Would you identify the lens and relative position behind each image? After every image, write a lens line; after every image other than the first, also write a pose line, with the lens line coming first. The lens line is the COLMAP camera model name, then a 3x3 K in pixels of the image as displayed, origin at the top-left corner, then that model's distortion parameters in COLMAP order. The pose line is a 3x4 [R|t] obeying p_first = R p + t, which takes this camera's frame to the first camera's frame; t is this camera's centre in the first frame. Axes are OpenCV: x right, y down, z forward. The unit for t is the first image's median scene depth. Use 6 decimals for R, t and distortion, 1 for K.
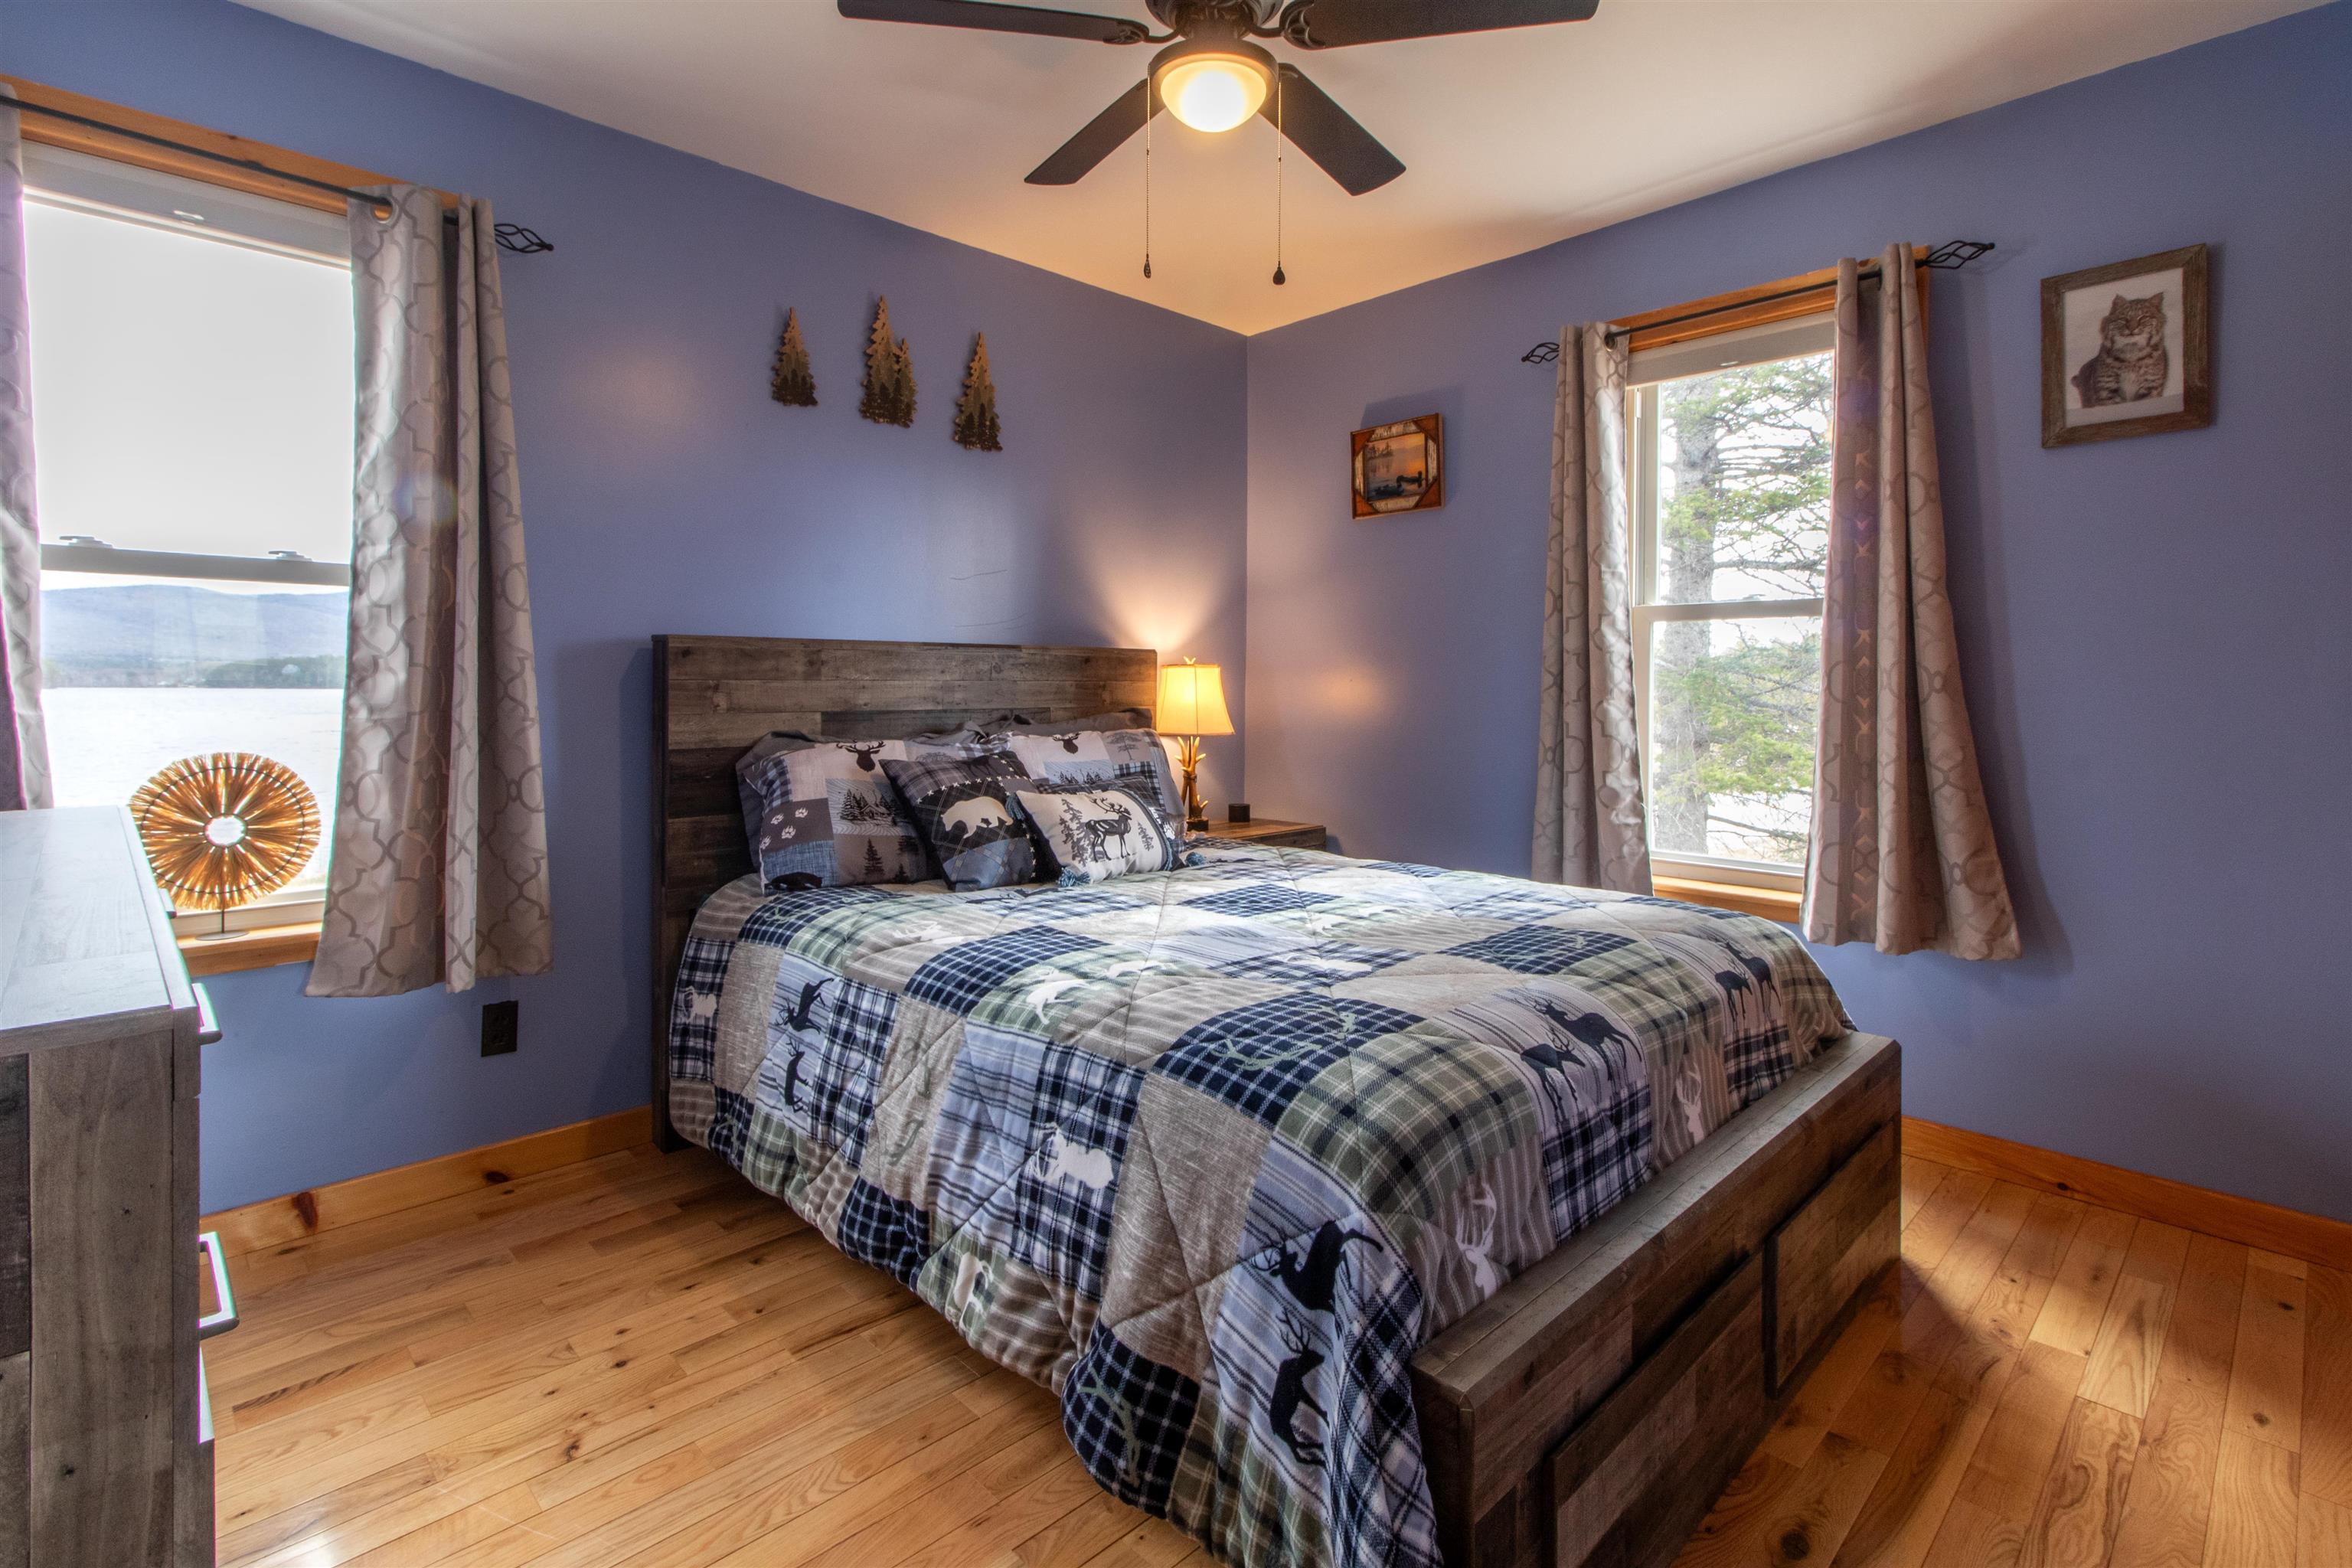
lens RADIAL K [[1129.9, 0, 1175.1], [0, 1129.9, 710.2], [0, 0, 1]] dist [0.004736, 0.000413]
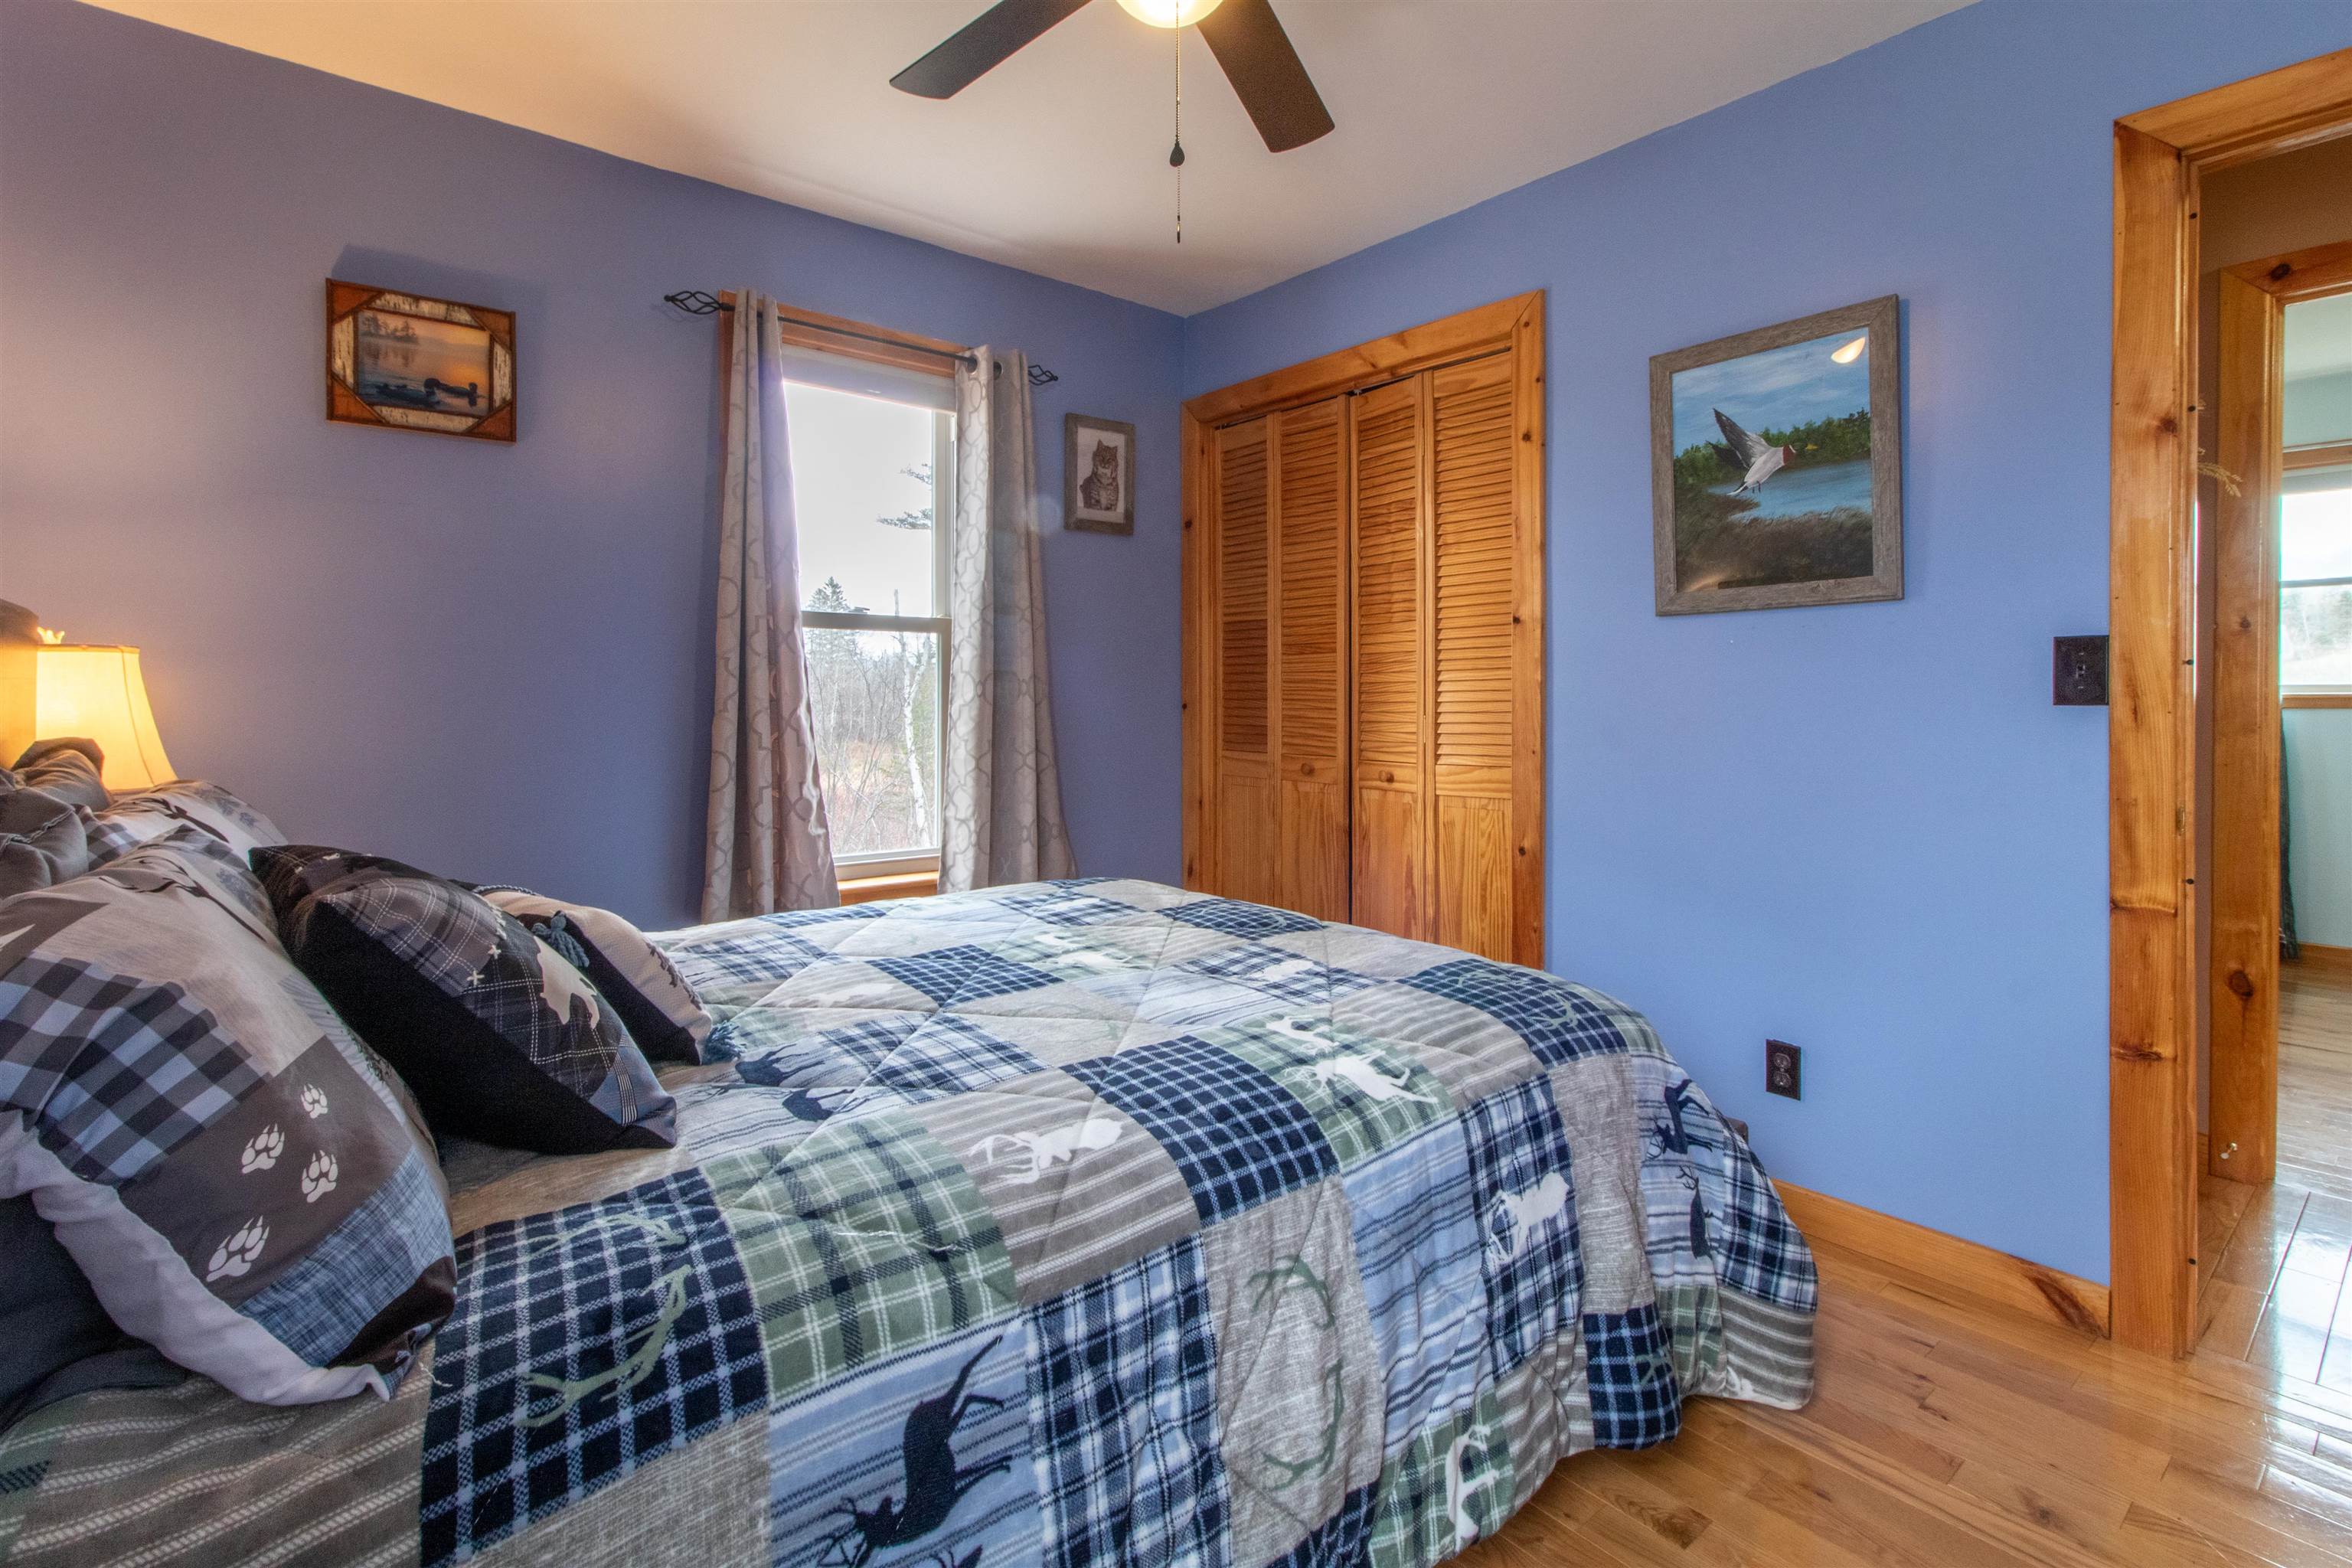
lens RADIAL K [[1081.7, 0, 1173.8], [0, 1081.7, 718.2], [0, 0, 1]] dist [0.011564, 0.000199]
pose [[0.084865, -0.023169, 0.996123, -0.628612], [0.018997, 0.999586, 0.021631, -0.016489], [-0.996211, 0.017087, 0.085270, 0.769062]]
